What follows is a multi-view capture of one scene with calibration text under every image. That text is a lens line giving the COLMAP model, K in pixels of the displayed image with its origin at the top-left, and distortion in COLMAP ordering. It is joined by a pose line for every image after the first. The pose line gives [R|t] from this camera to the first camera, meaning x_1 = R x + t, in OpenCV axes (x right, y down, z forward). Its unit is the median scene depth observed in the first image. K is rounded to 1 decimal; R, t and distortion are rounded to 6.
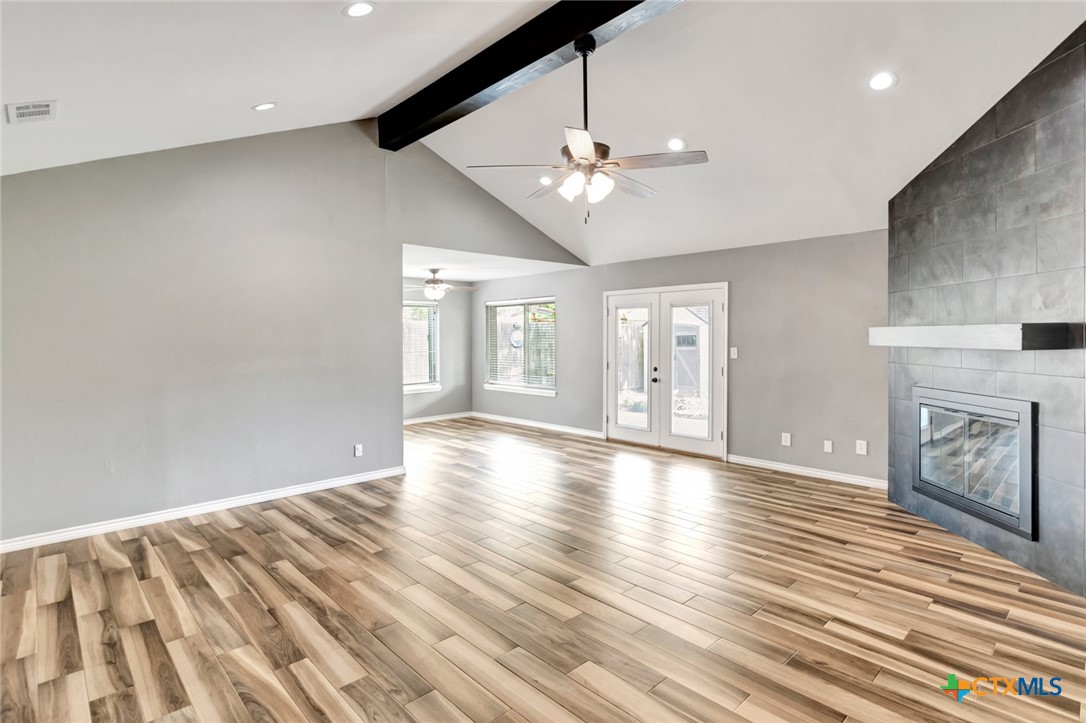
lens RADIAL K [[546.1, 0, 540.9], [0, 546.1, 349.1], [0, 0, 1]] dist [-0.000185, -0.000027]
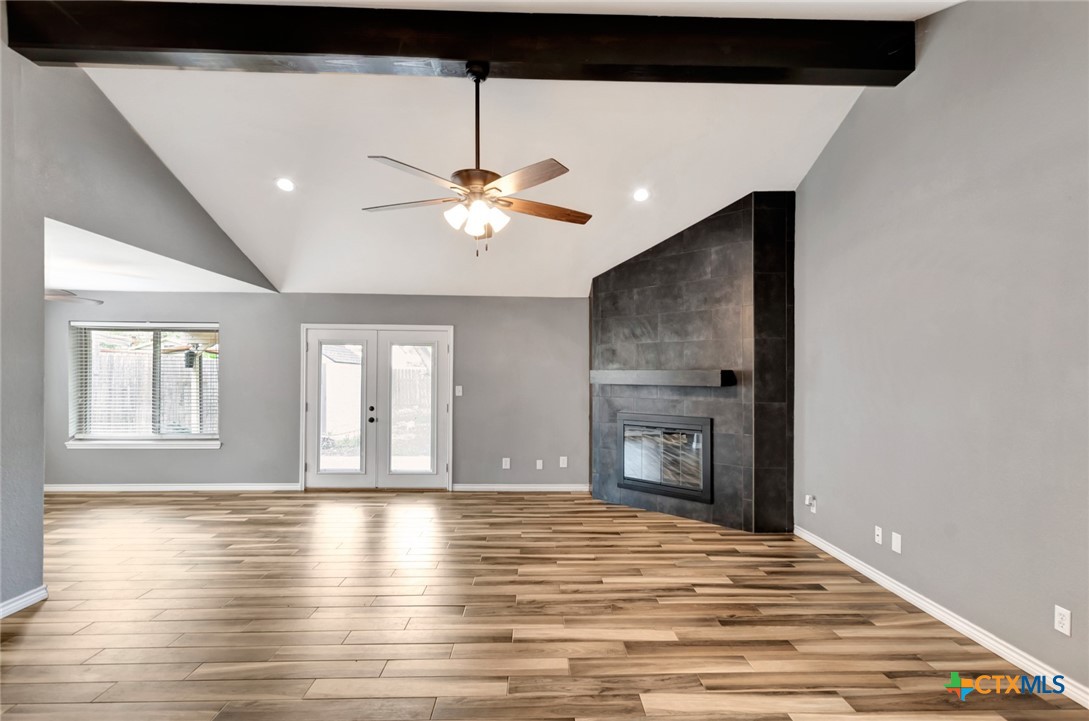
lens RADIAL K [[503.5, 0, 547.1], [0, 503.5, 374.4], [0, 0, 1]] dist [0.007167, -0.003903]
pose [[0.655932, 0.013365, 0.754702, -0.476971], [0.006431, 0.999708, -0.023293, -0.001420], [-0.754793, 0.020132, 0.655654, 0.324464]]
